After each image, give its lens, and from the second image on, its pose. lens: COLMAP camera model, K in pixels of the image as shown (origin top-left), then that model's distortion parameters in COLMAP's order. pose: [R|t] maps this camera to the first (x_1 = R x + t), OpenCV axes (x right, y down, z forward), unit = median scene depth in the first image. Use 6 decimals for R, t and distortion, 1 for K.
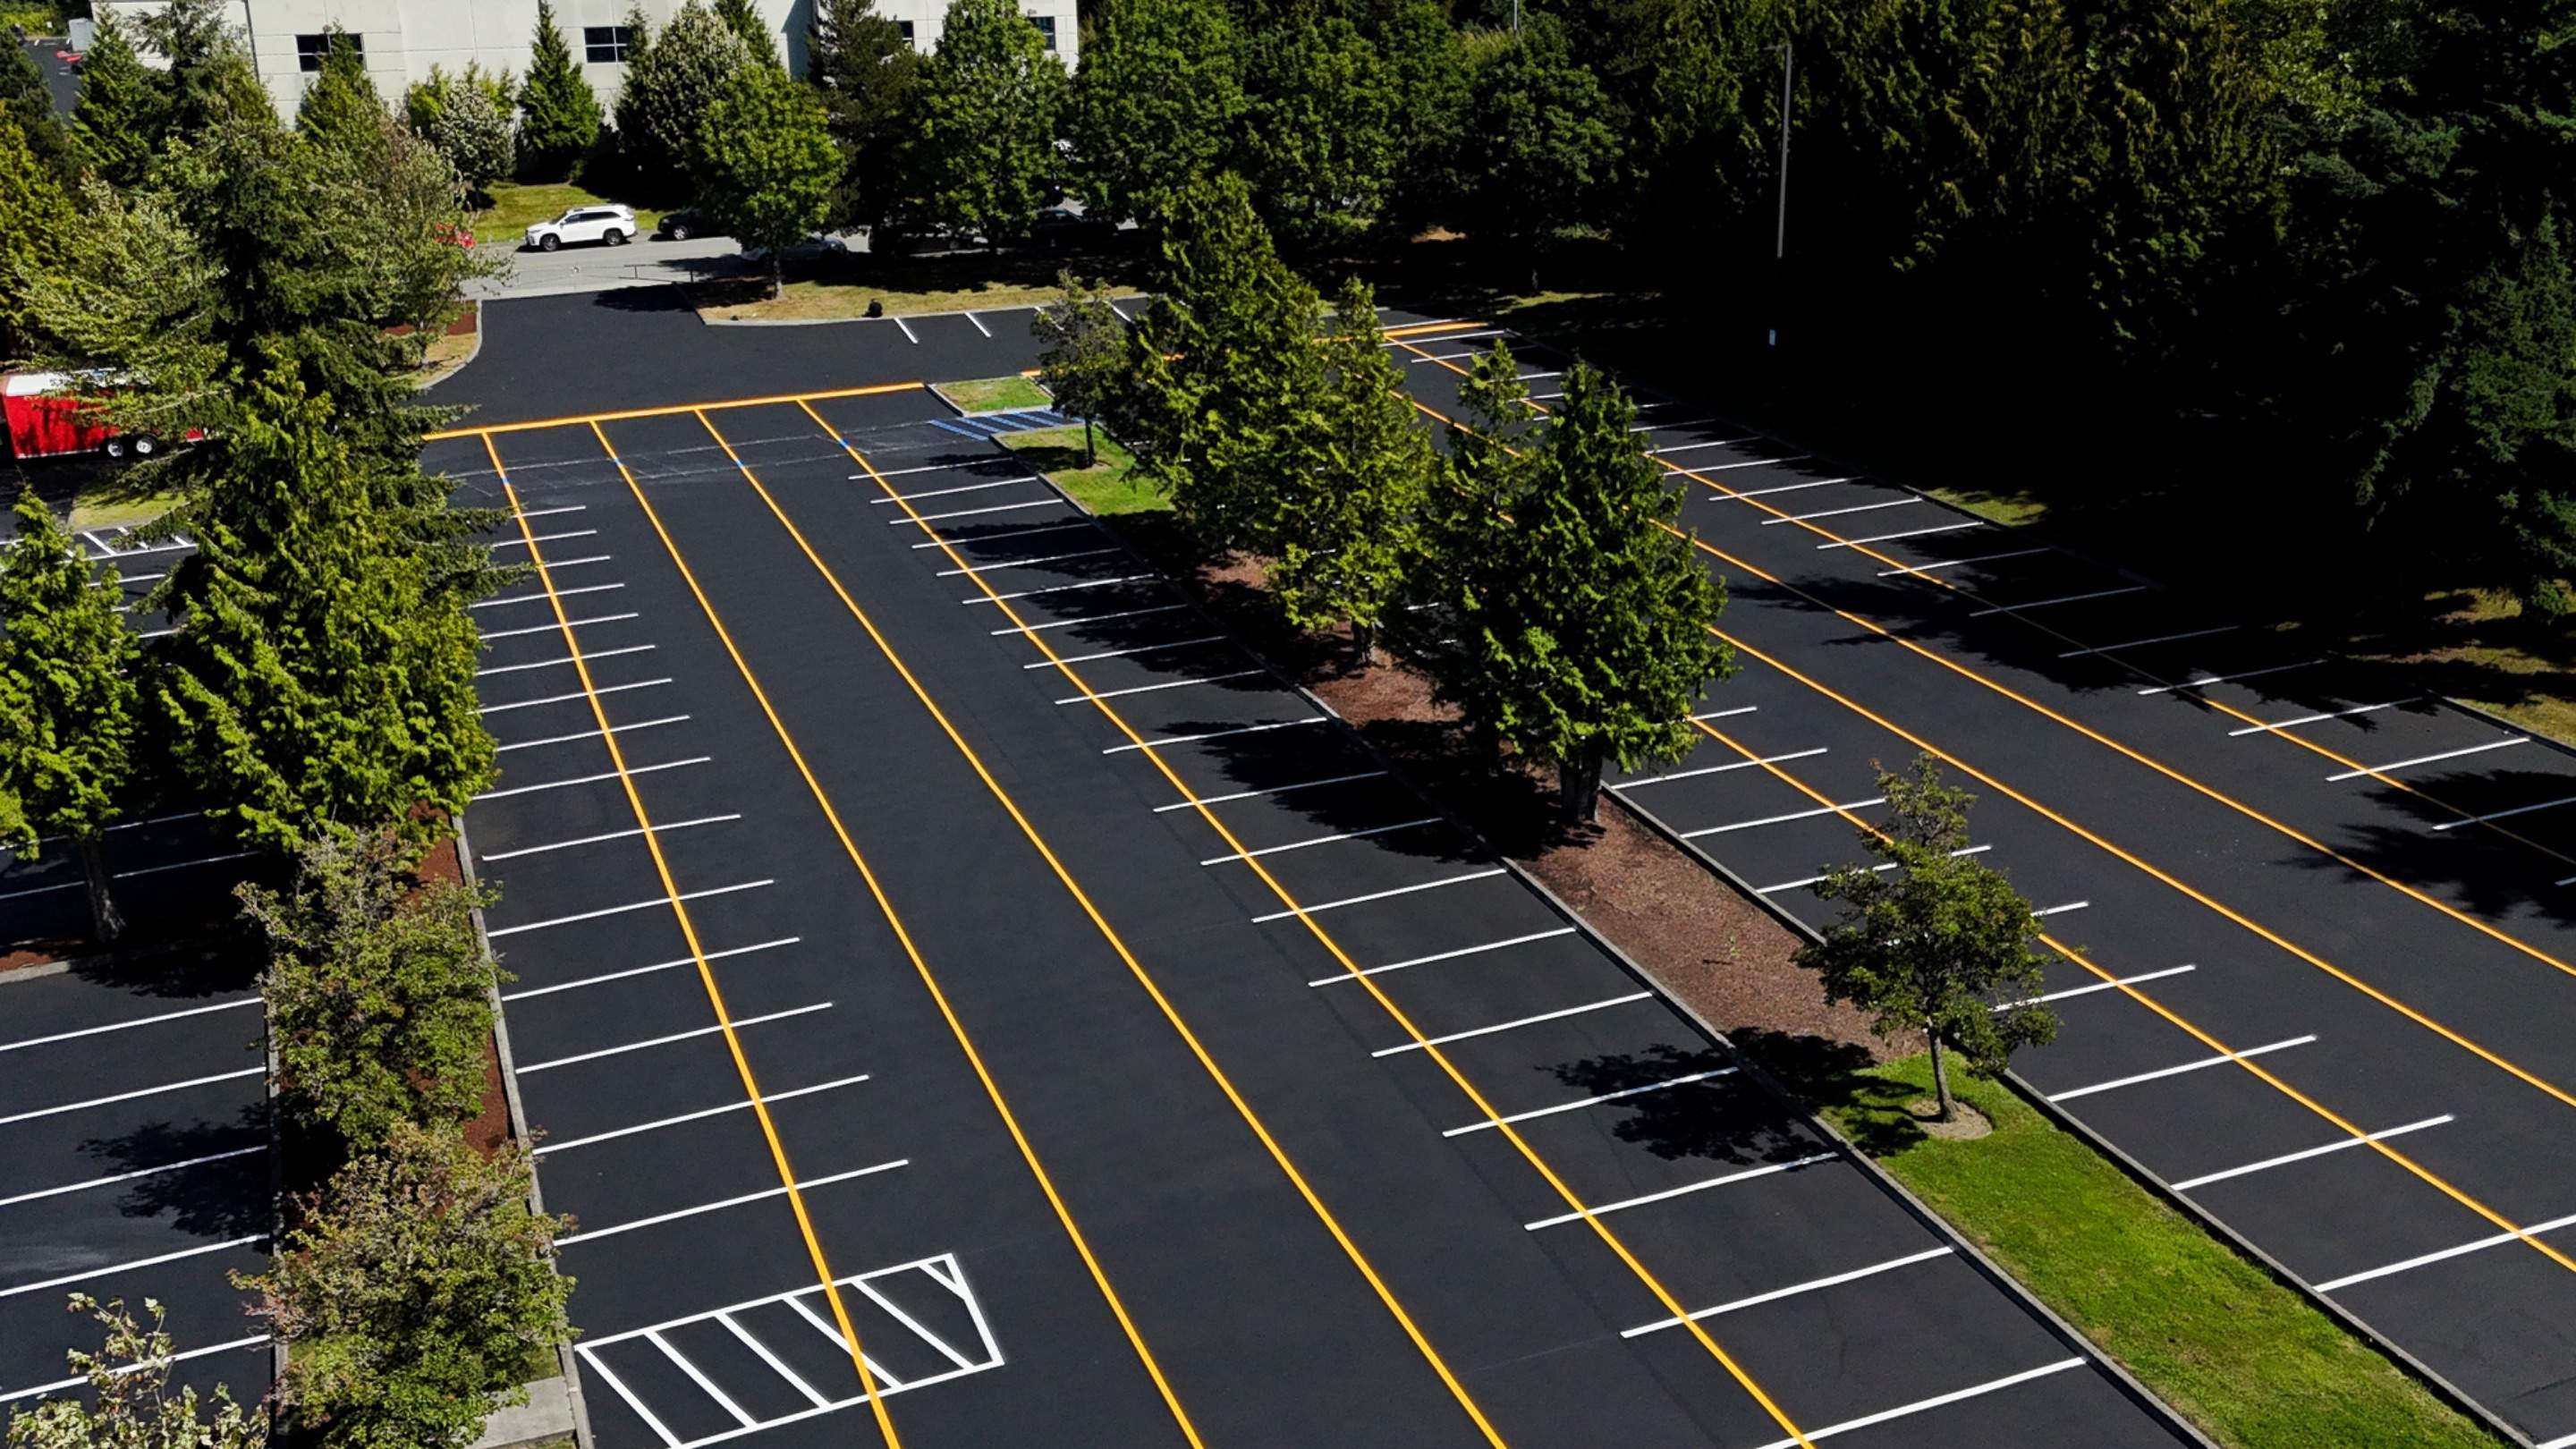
lens RADIAL K [[2487.0, 0, 1305.1], [0, 2487.0, 739.4], [0, 0, 1]] dist [0.136839, -0.280788]
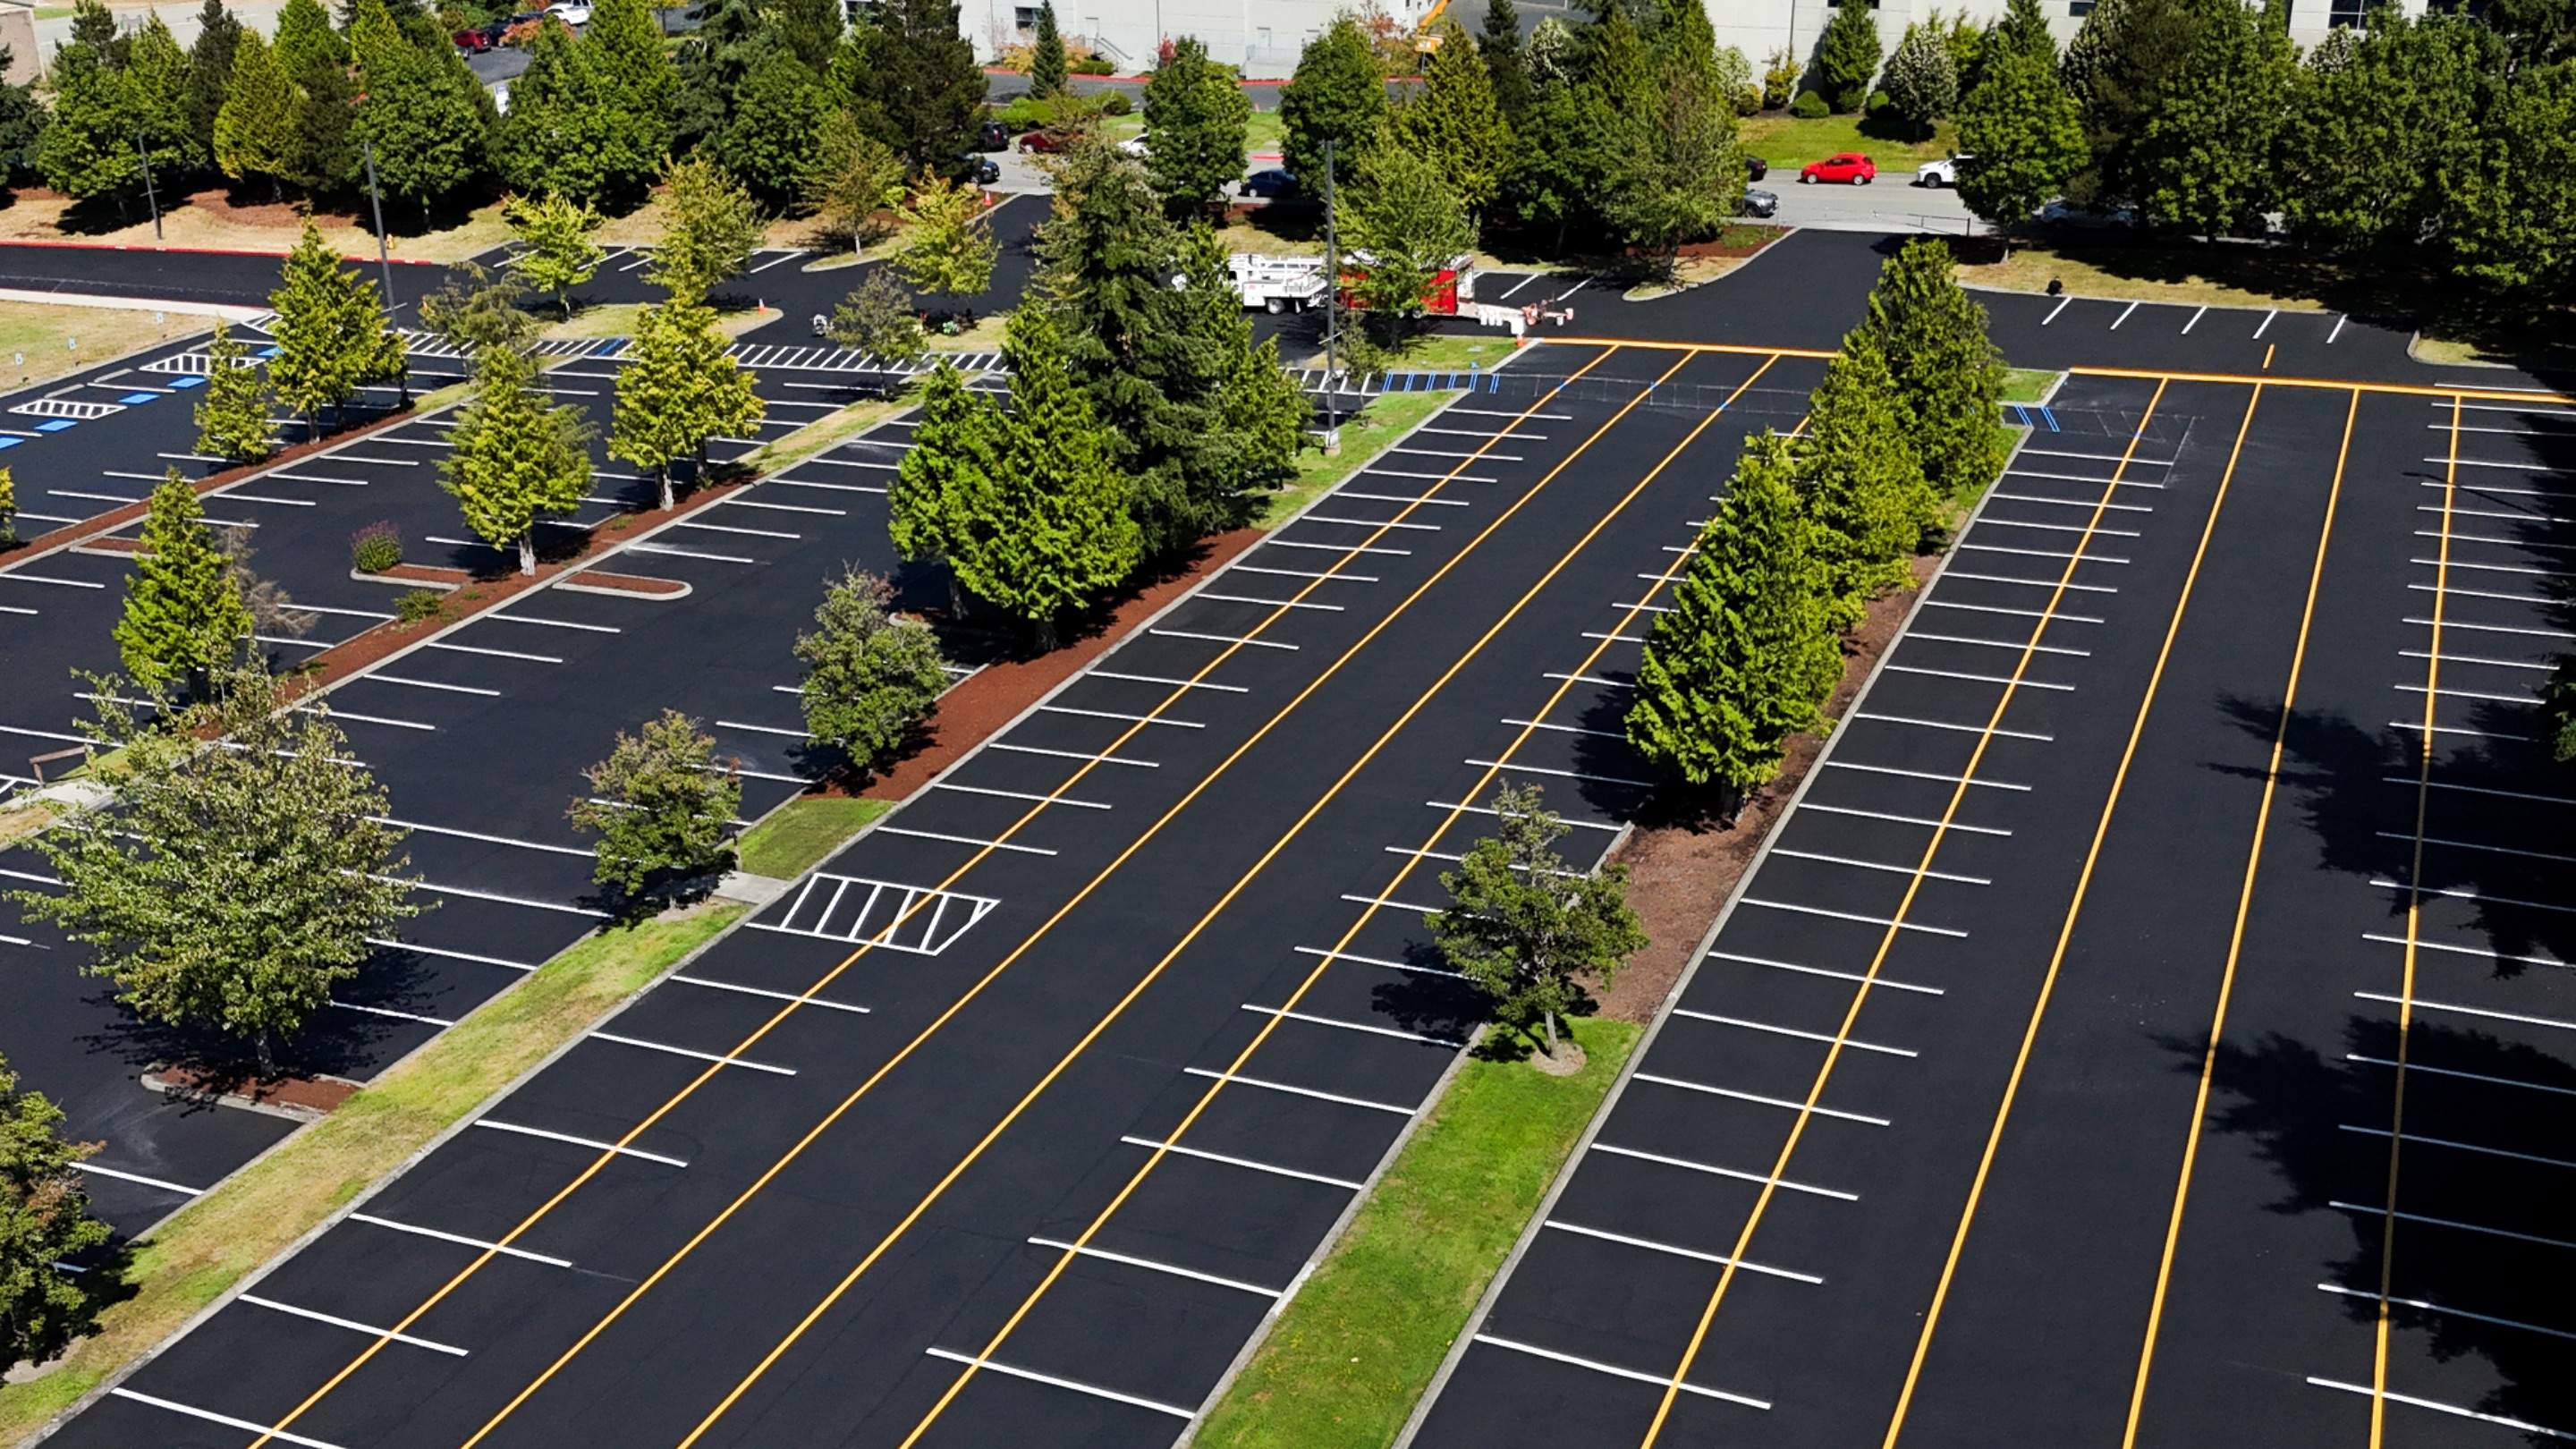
lens RADIAL K [[2487.0, 0, 1305.1], [0, 2487.0, 739.4], [0, 0, 1]] dist [0.136839, -0.280788]
pose [[0.701428, 0.277084, -0.656676, 0.713729], [-0.232552, 0.959890, 0.156625, -0.140825], [0.673735, 0.042851, 0.737730, -0.076918]]
